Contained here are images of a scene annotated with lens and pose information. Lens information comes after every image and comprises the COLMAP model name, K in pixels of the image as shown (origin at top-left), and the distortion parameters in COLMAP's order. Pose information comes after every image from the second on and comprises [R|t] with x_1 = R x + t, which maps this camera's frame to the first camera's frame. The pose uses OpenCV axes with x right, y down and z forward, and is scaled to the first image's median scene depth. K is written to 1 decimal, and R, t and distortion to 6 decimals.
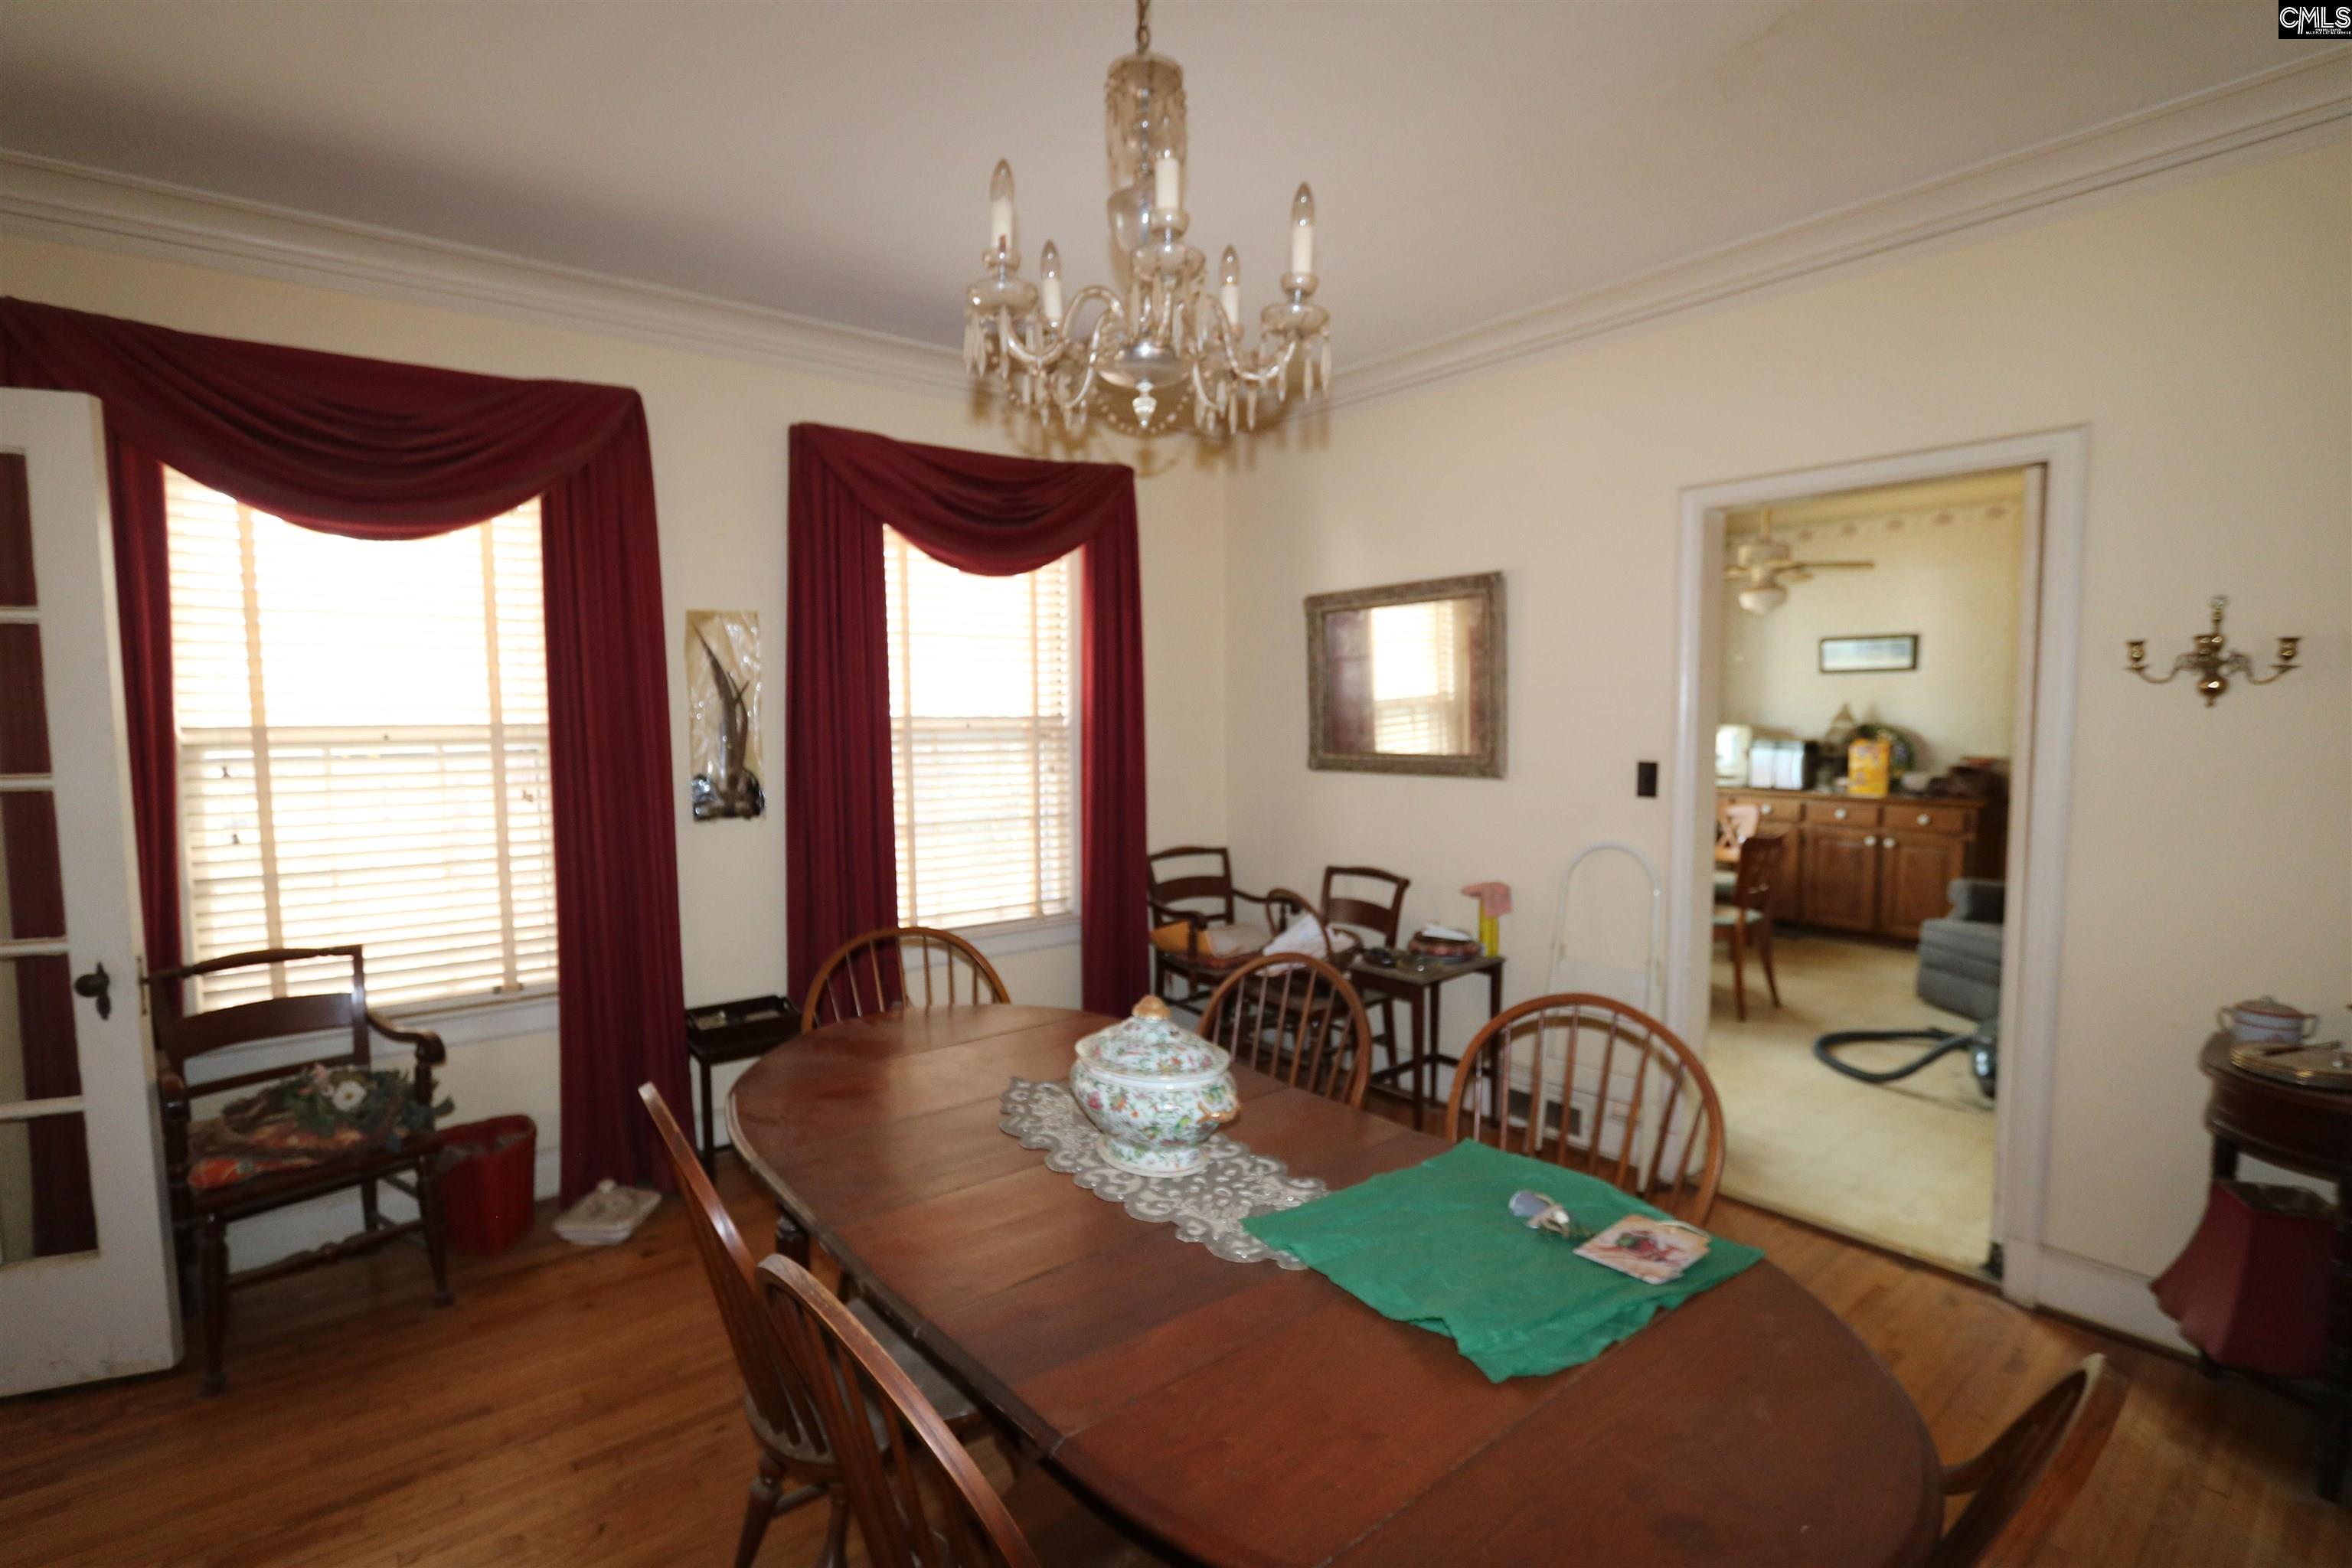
lens RADIAL K [[1079.8, 0, 1182.8], [0, 1079.8, 785.0], [0, 0, 1]] dist [-0.001325, 0.000007]
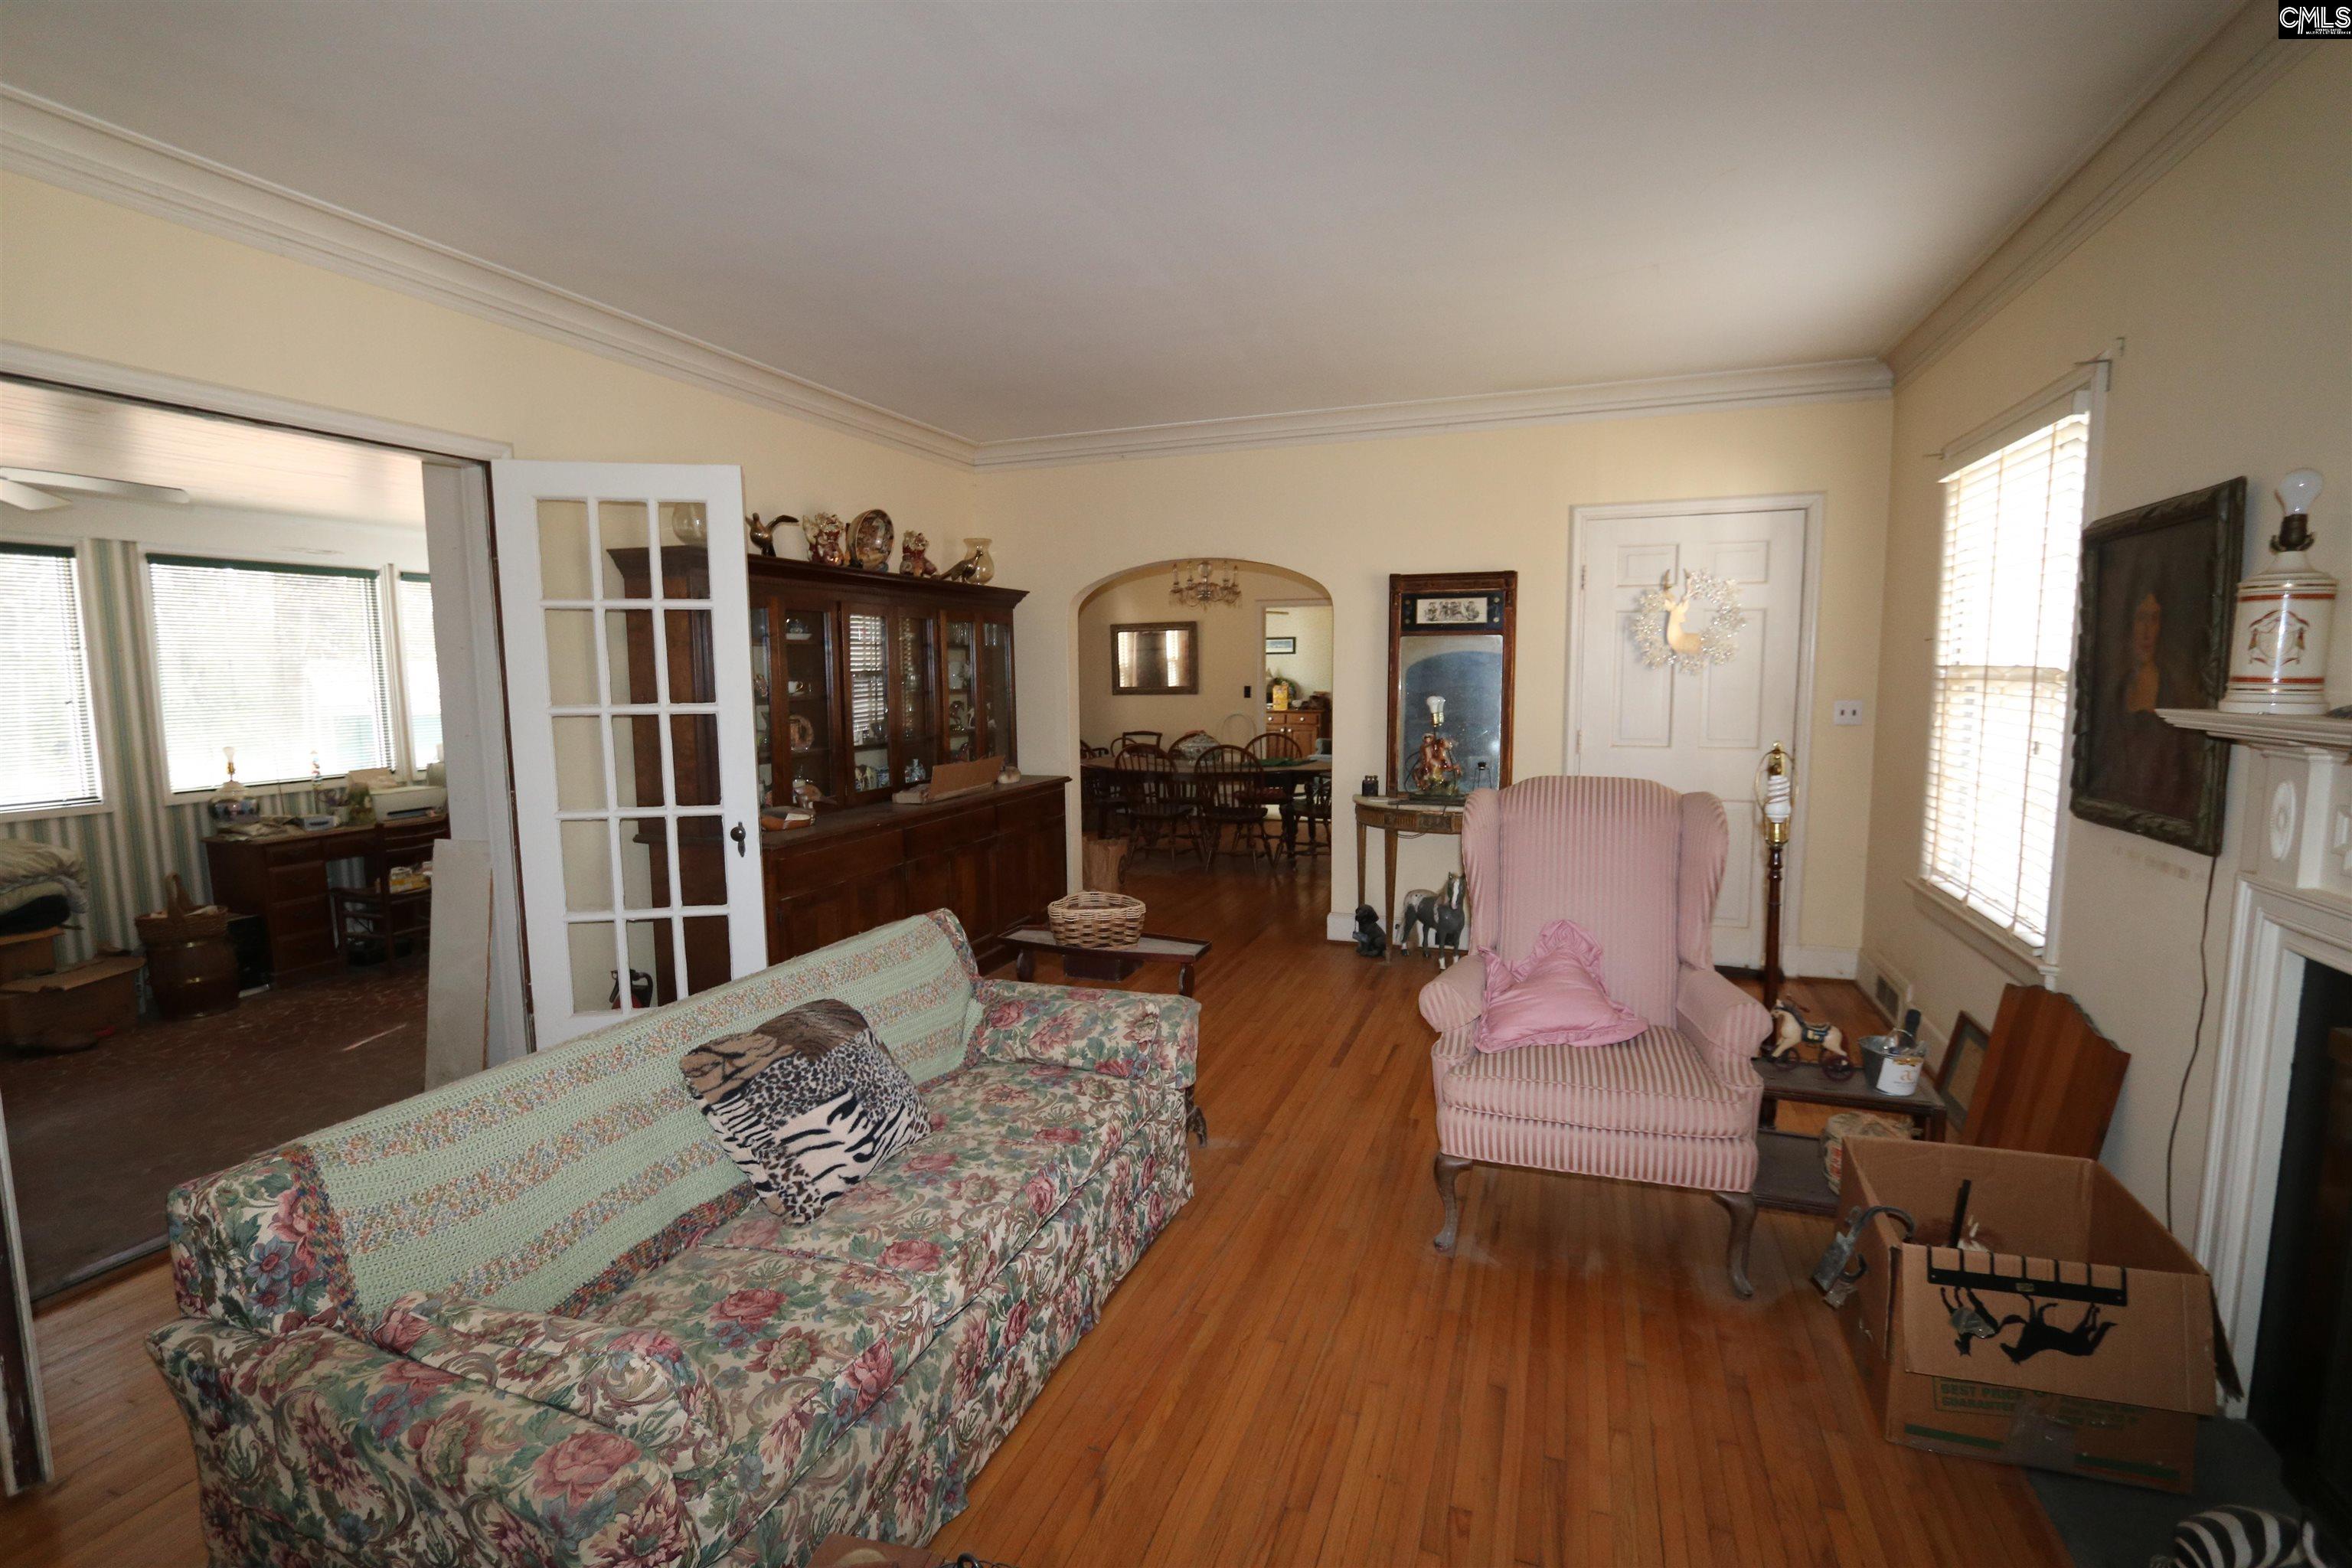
lens RADIAL K [[1079.8, 0, 1181.4], [0, 1079.8, 790.6], [0, 0, 1]] dist [-0.001325, 0.000007]
pose [[0.852582, -0.051454, 0.520054, -0.740646], [0.033524, 0.998476, 0.043829, 0.073725], [-0.521517, -0.019934, 0.853008, -0.841686]]
